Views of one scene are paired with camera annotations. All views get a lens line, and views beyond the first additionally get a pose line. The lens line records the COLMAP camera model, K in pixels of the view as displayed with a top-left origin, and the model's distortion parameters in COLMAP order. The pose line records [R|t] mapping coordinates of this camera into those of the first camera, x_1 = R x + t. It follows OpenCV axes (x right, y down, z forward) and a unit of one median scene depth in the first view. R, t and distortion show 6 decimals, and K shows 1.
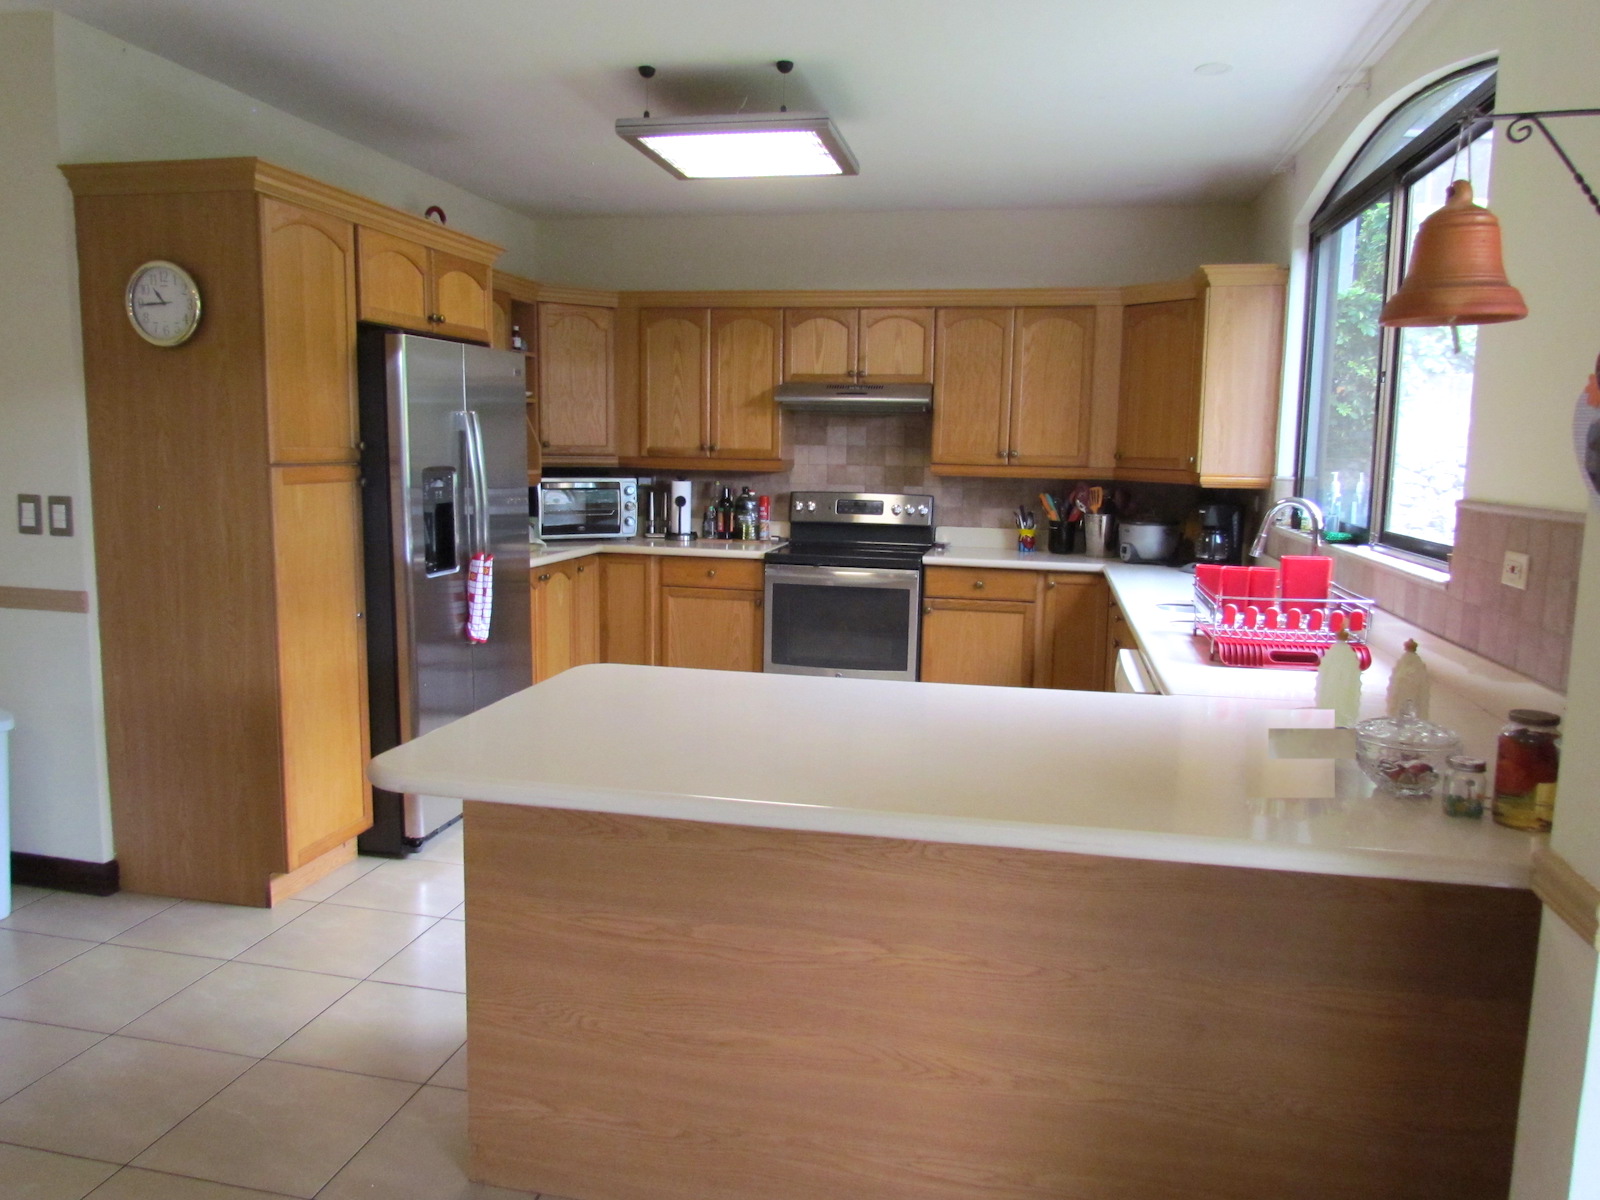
lens RADIAL K [[1133.9, 0, 812.6], [0, 1133.9, 604.4], [0, 0, 1]] dist [-0.033474, 0.004606]
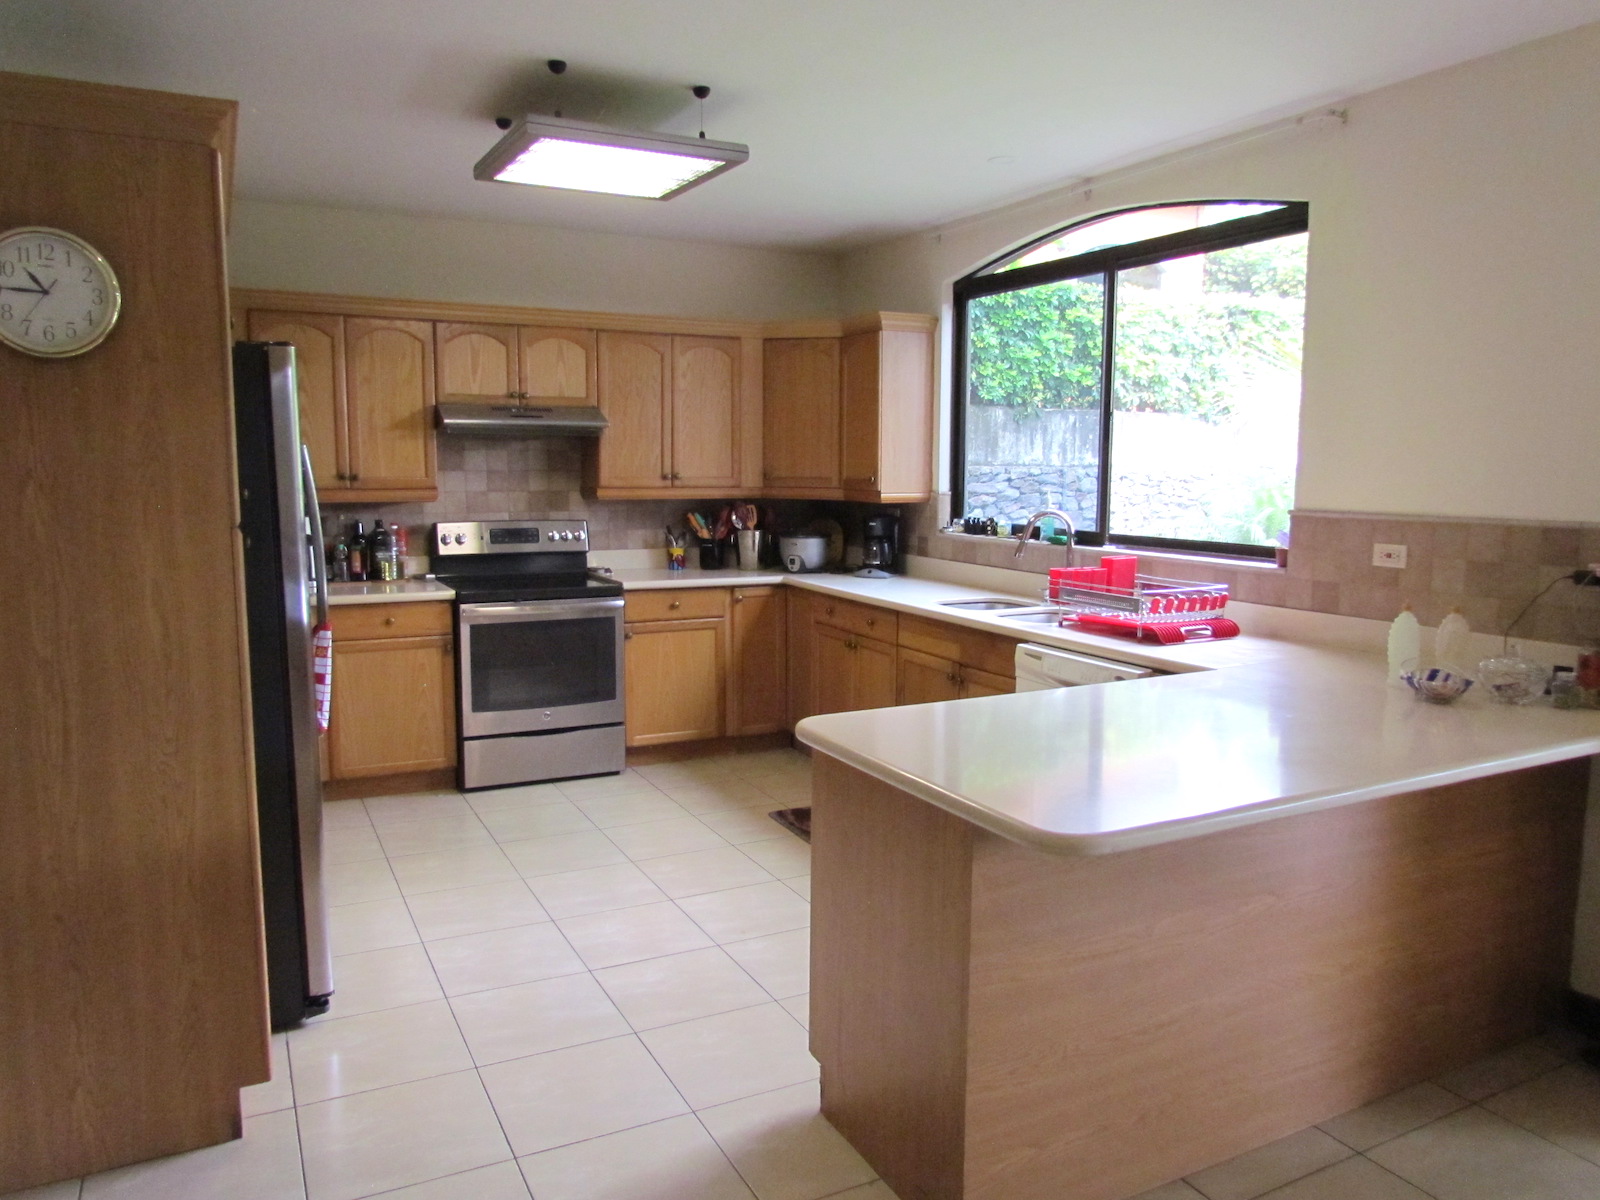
lens RADIAL K [[1132.9, 0, 804.9], [0, 1132.9, 598.6], [0, 0, 1]] dist [-0.032213, 0.004780]
pose [[0.778000, -0.089896, 0.621800, -0.383664], [0.096305, 0.995078, 0.023365, -0.034718], [-0.620839, 0.041705, 0.782828, 0.124233]]
